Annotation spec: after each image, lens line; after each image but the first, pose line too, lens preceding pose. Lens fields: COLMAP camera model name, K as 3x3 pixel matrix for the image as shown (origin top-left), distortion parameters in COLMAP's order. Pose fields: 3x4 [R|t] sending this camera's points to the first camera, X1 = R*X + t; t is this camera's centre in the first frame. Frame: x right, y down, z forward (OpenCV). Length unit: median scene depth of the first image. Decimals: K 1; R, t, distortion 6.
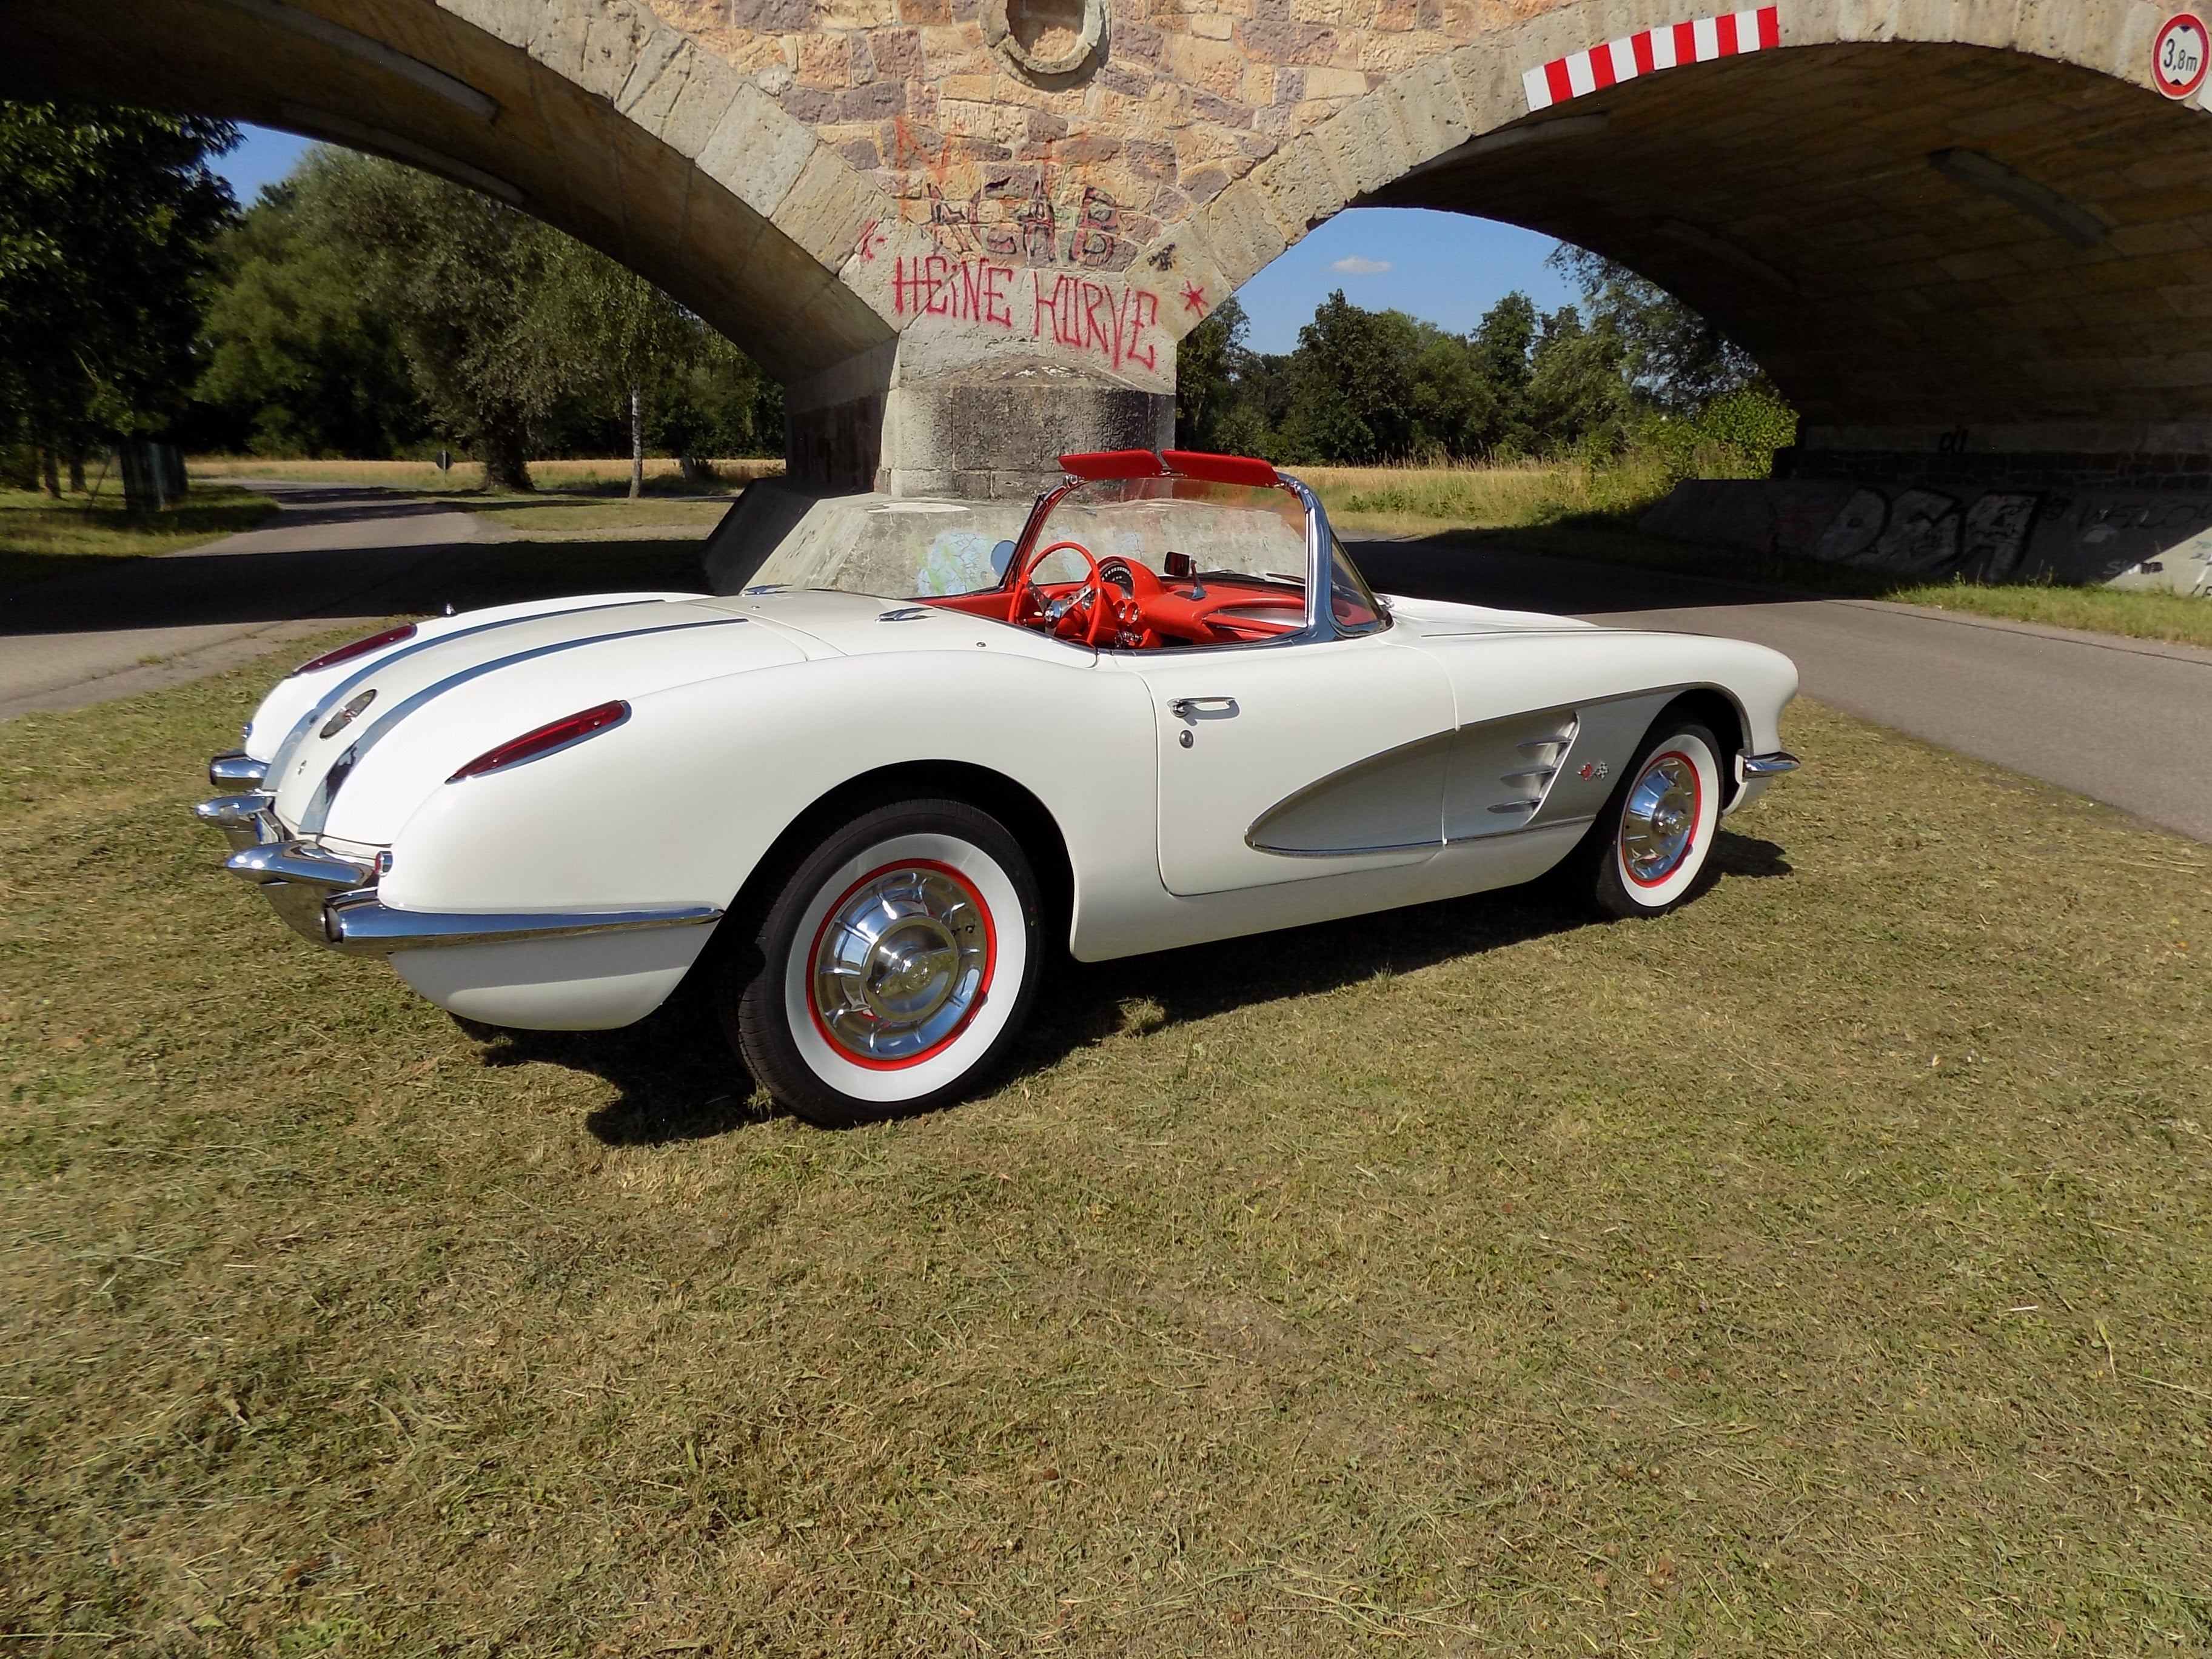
lens RADIAL K [[1466.8, 0, 1133.4], [0, 1466.8, 854.1], [0, 0, 1]] dist [-0.098562, 0.085191]
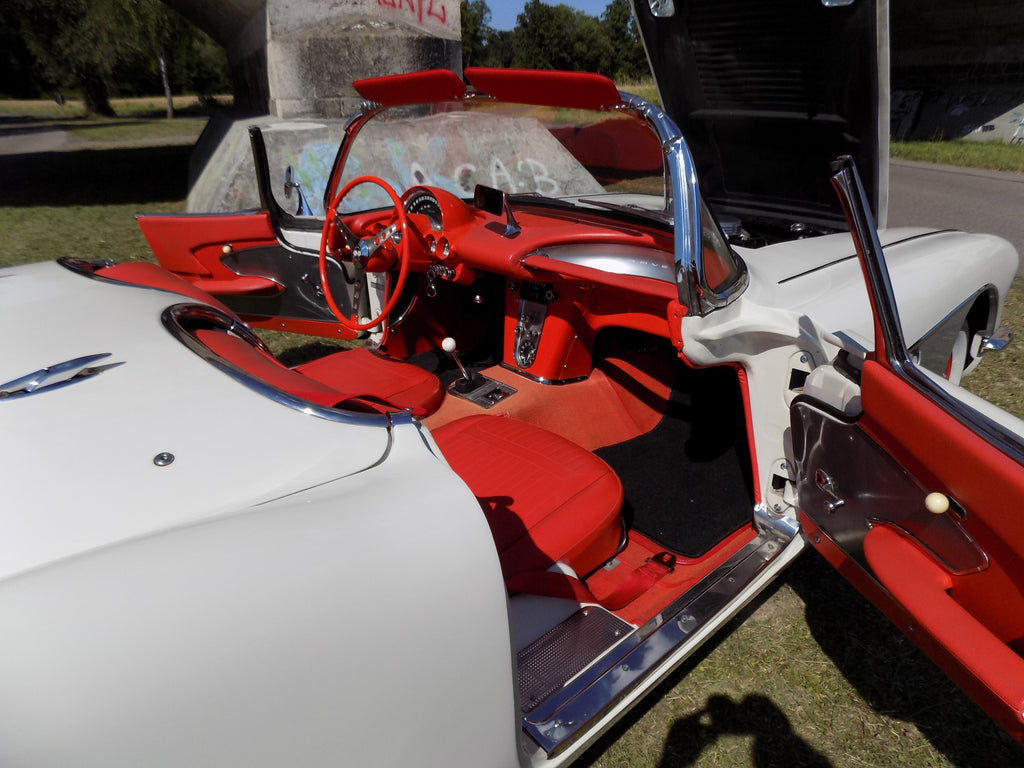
lens RADIAL K [[684.3, 0, 522.1], [0, 684.3, 393.0], [0, 0, 1]] dist [-0.086543, 0.073733]
pose [[0.993145, -0.074116, 0.090385, 0.001327], [0.058505, 0.984632, 0.164549, -0.066666], [-0.101191, -0.158133, 0.982219, 0.252317]]
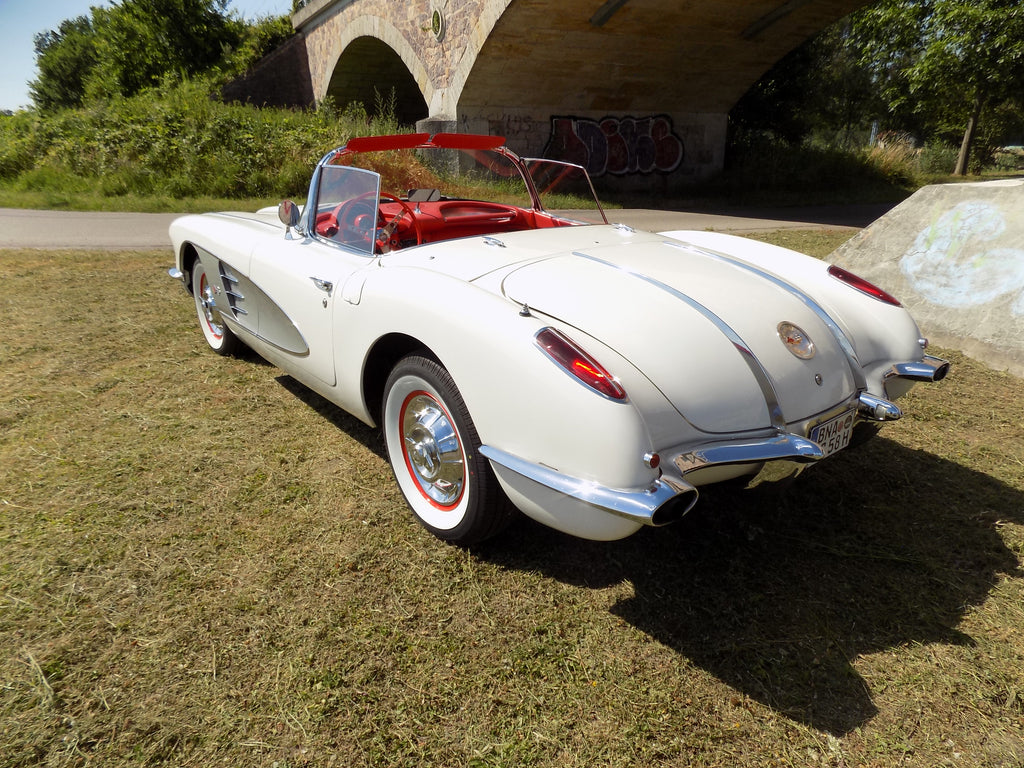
lens RADIAL K [[682.3, 0, 525.1], [0, 682.3, 385.8], [0, 0, 1]] dist [-0.087277, 0.078515]
pose [[0.171641, 0.323435, -0.930553, 0.382892], [-0.261846, 0.925573, 0.273406, -0.109718], [0.949724, 0.196734, 0.243557, 0.436531]]
